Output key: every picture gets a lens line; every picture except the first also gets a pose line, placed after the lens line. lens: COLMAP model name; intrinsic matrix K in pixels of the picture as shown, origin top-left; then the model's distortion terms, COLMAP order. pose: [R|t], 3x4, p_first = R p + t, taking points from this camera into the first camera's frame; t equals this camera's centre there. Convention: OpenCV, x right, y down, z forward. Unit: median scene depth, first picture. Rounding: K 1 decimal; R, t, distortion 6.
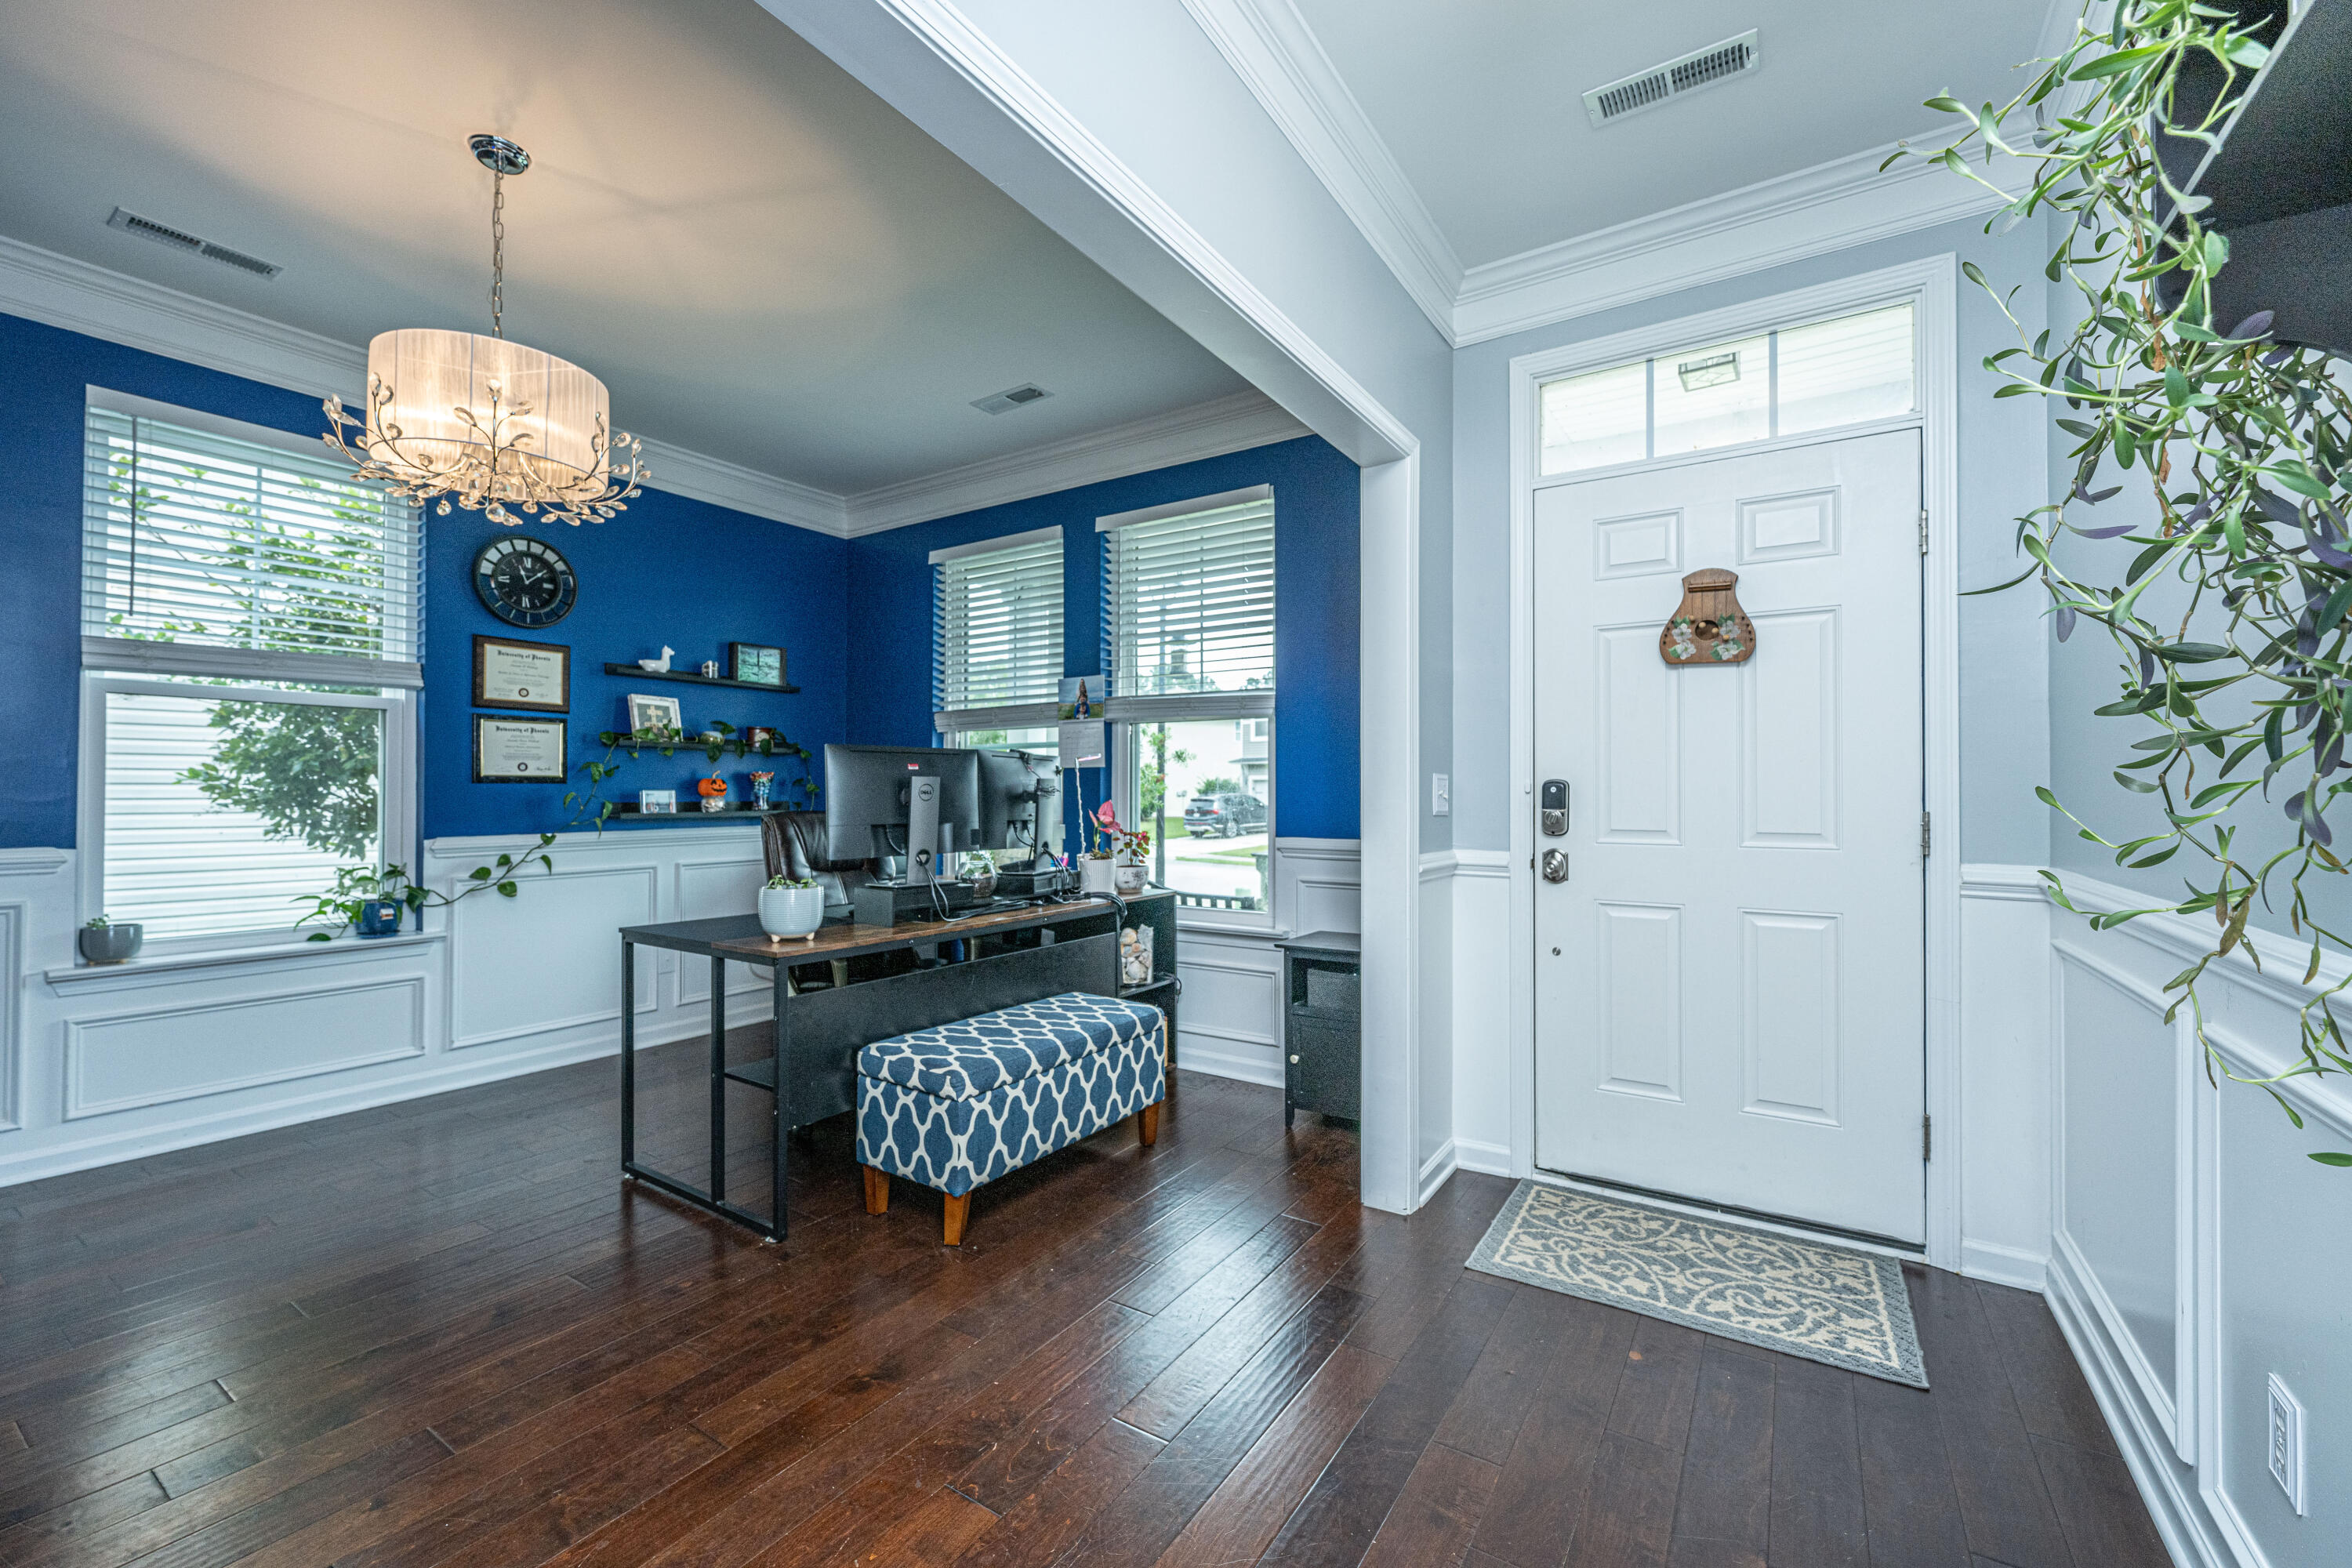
lens RADIAL K [[945.2, 0, 1185.4], [0, 945.2, 785.9], [0, 0, 1]] dist [-0.002638, 0.000363]
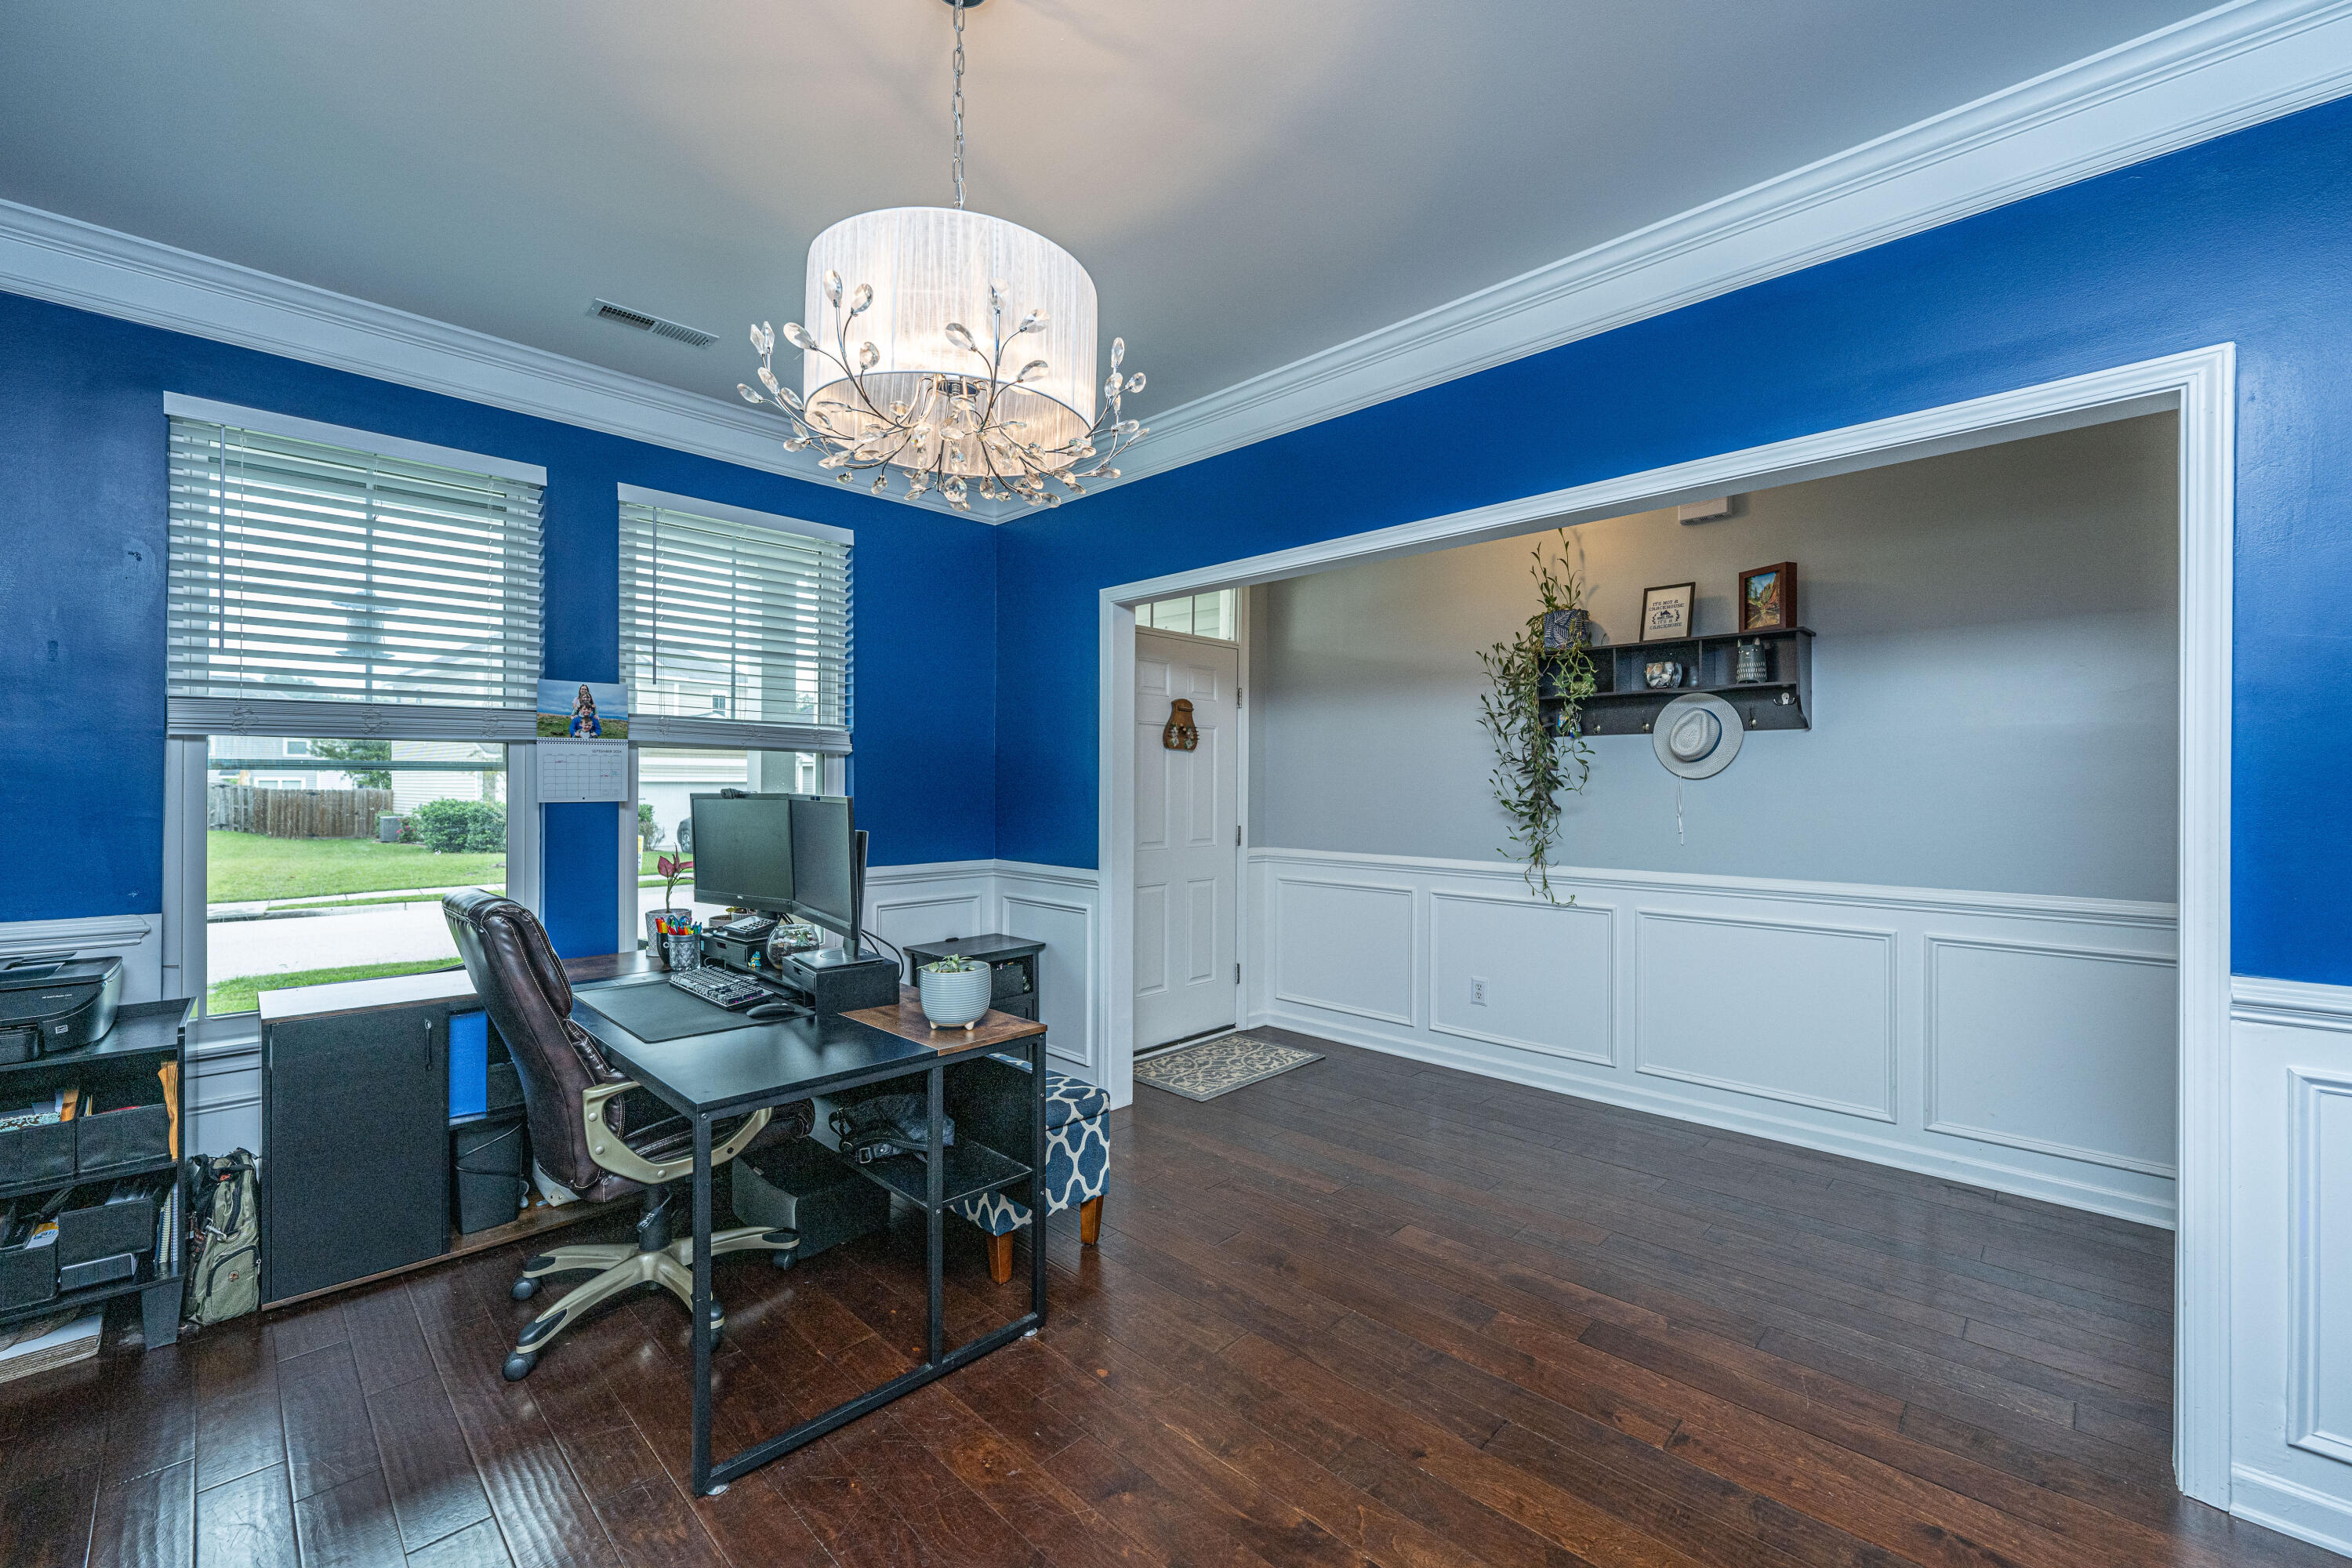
lens RADIAL K [[945.2, 0, 1186.0], [0, 945.2, 780.0], [0, 0, 1]] dist [-0.002638, 0.000363]
pose [[0.191833, 0.000861, 0.981427, -0.955147], [-0.011296, 0.999935, 0.001330, -0.054701], [-0.981363, -0.011341, 0.191830, 0.479002]]
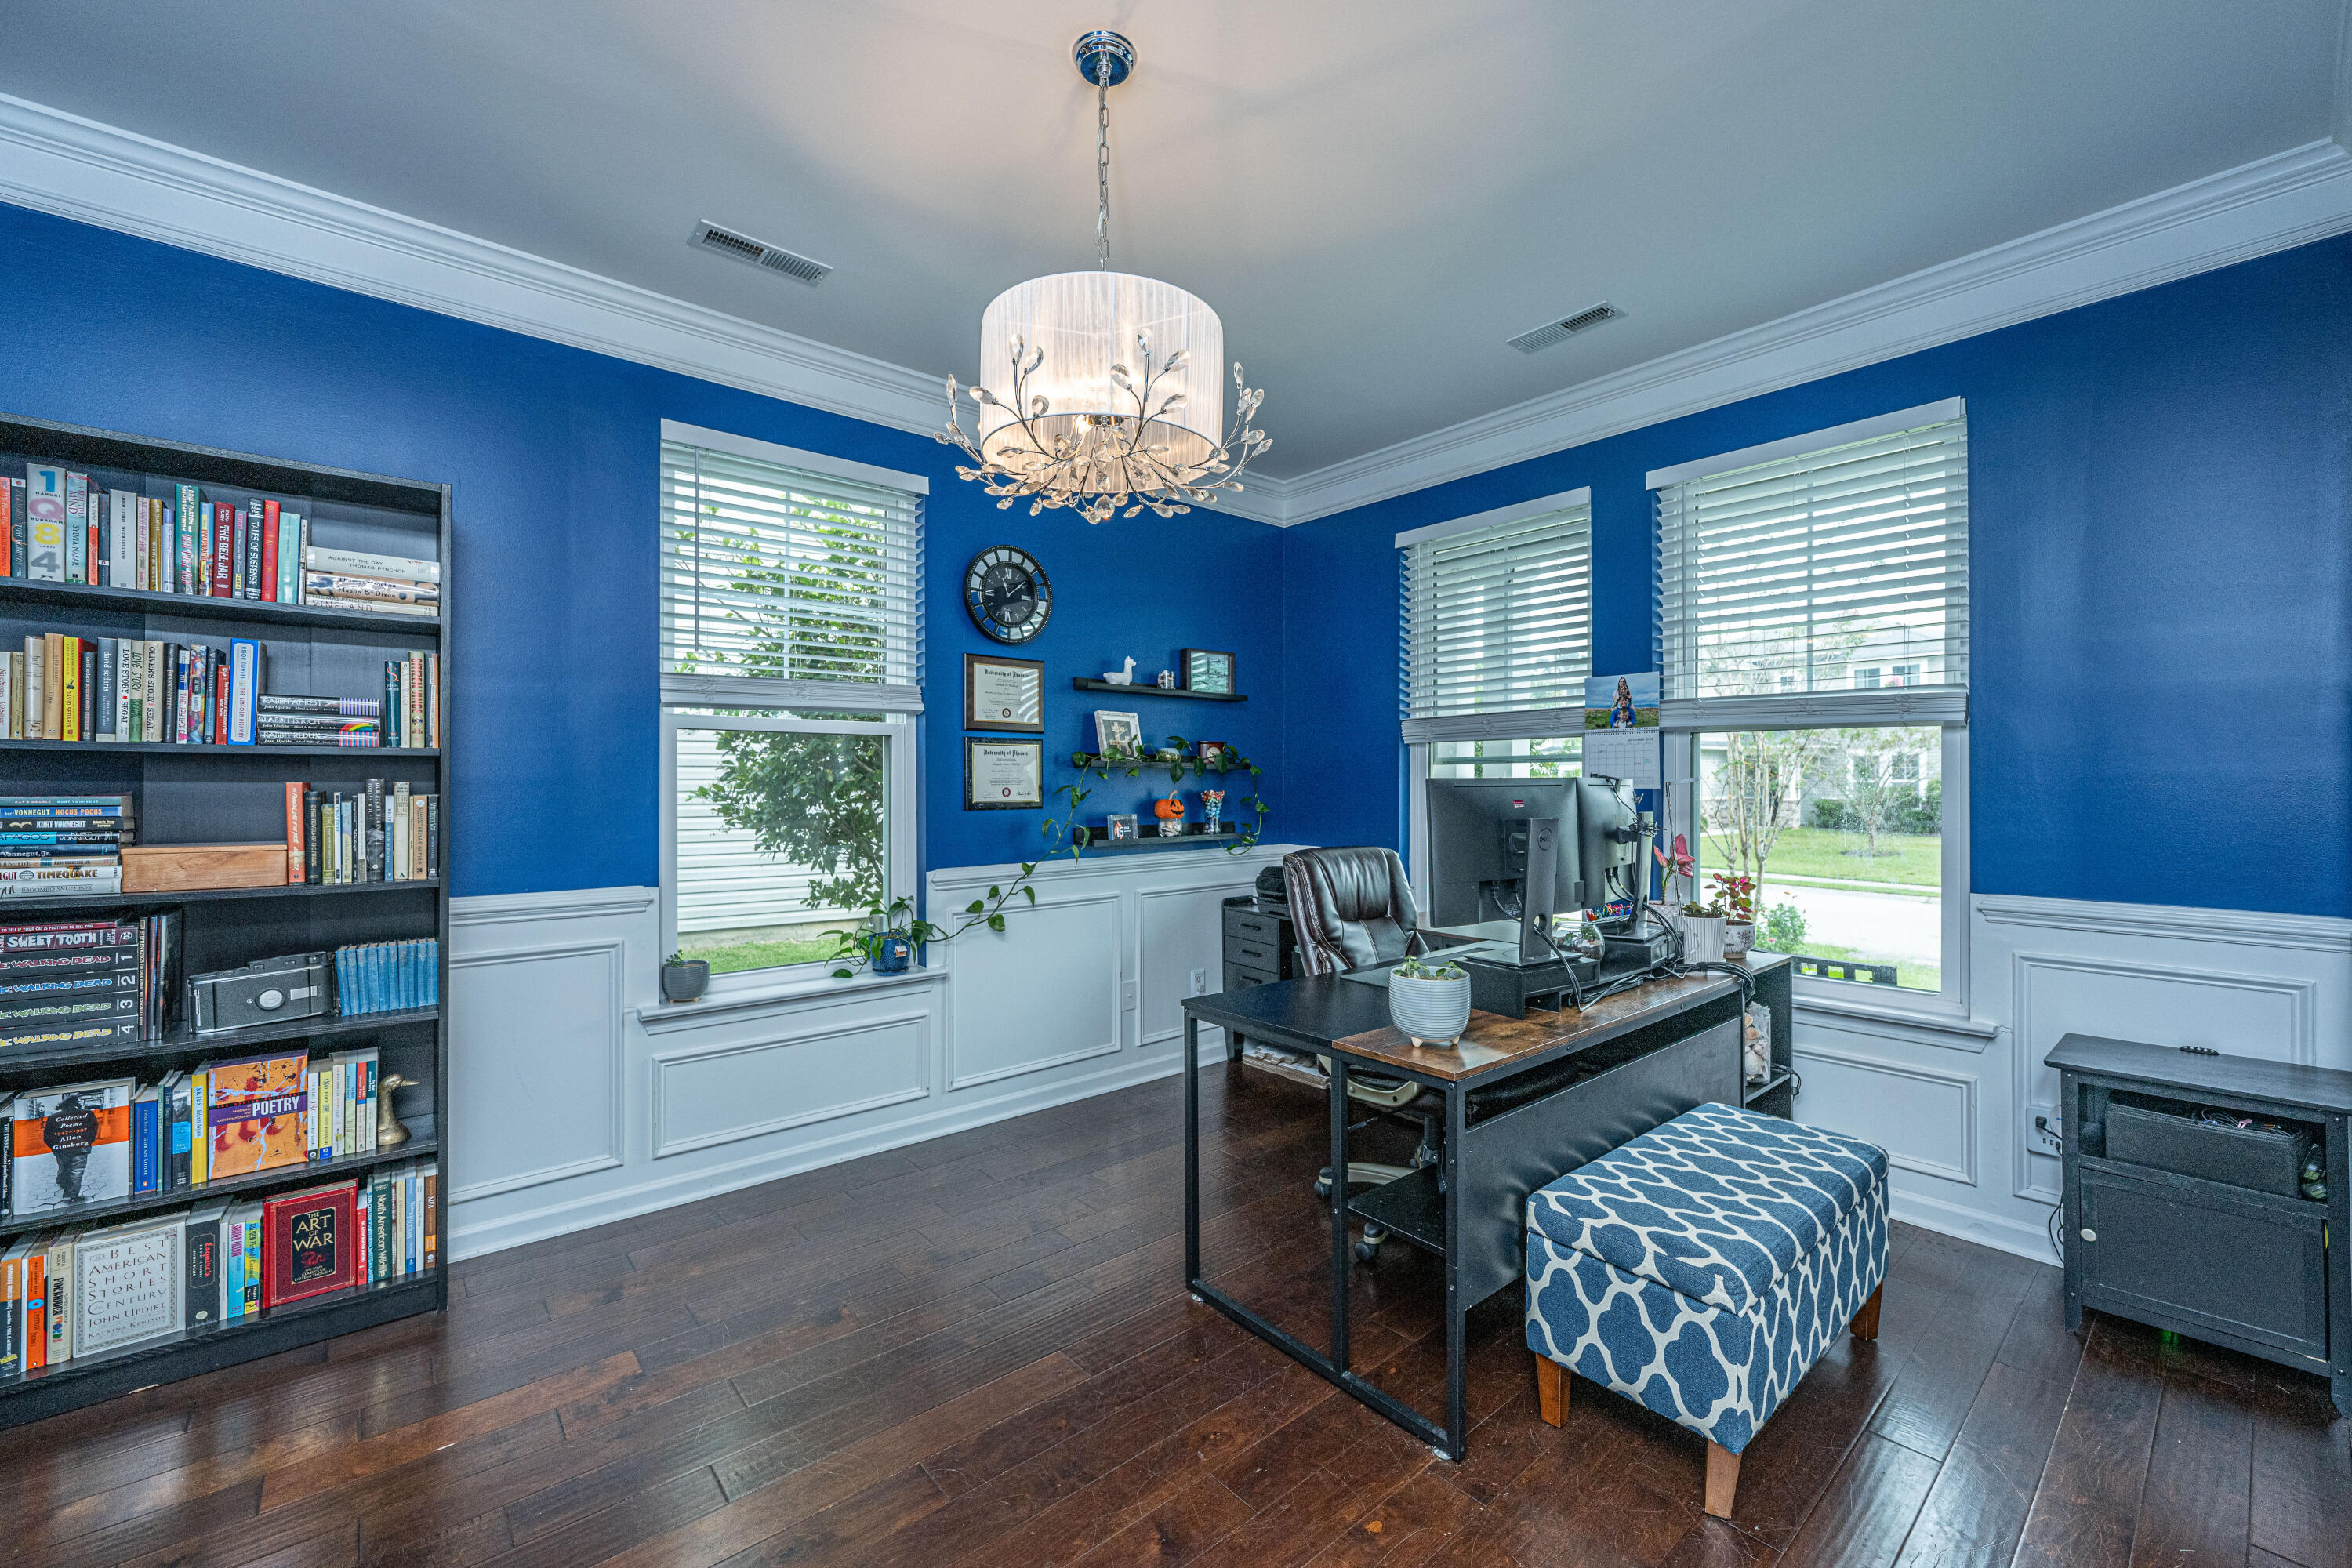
lens RADIAL K [[945.2, 0, 1183.9], [0, 945.2, 784.6], [0, 0, 1]] dist [-0.002638, 0.000363]
pose [[0.959598, -0.001430, -0.281372, -0.301735], [0.004475, 0.999938, 0.010179, -0.041105], [0.281340, -0.011027, 0.959545, 0.164790]]
